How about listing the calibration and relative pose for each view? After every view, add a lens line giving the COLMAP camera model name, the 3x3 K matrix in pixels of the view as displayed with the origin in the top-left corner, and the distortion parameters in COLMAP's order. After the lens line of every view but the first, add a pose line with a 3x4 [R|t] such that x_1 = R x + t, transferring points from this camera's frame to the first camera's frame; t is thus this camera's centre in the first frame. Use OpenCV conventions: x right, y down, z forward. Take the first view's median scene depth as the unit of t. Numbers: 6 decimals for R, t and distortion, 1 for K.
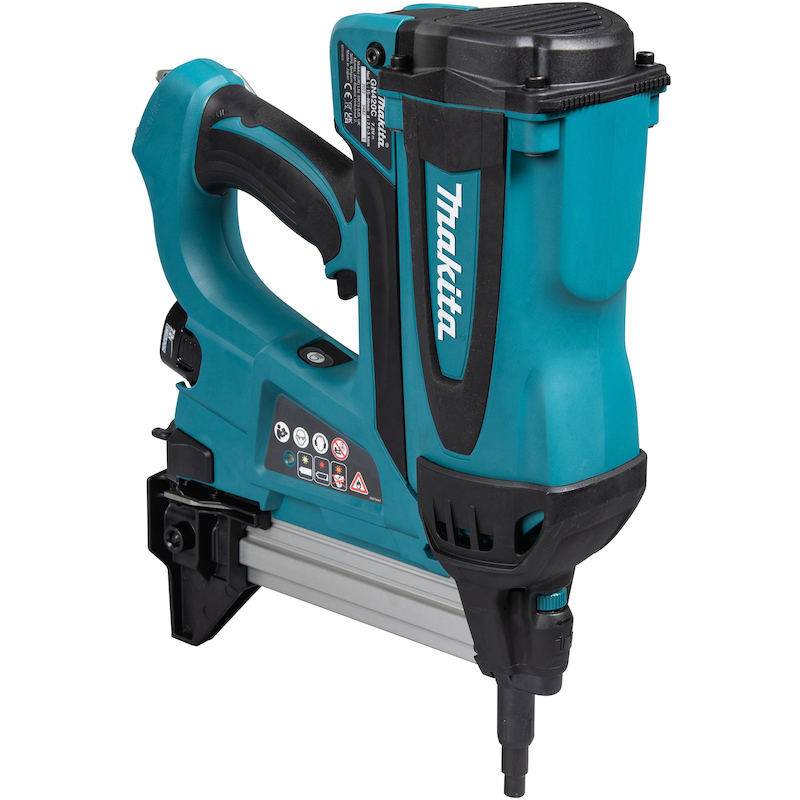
lens RADIAL K [[2270.9, 0, 398.3], [0, 2270.9, 396.4], [0, 0, 1]] dist [-0.055585, 0.000000]
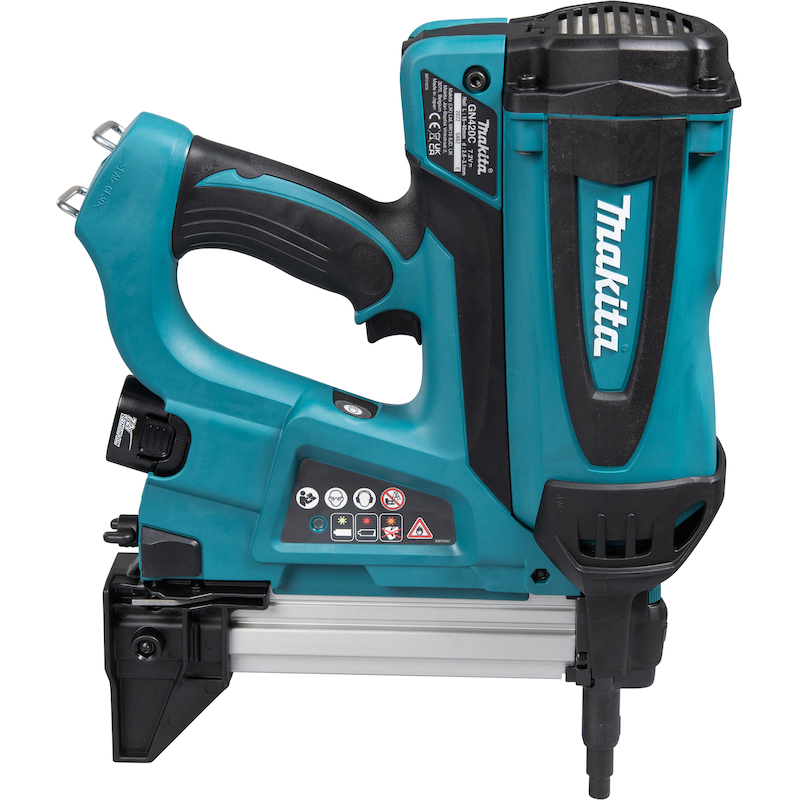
lens RADIAL K [[2270.9, 0, 346.3], [0, 2270.9, 384.6], [0, 0, 1]] dist [-0.055585, 0.000000]
pose [[0.785795, -0.192924, 0.587629, -0.605953], [0.194840, 0.978946, 0.060850, -0.087593], [-0.586996, 0.066678, 0.806839, 0.249217]]
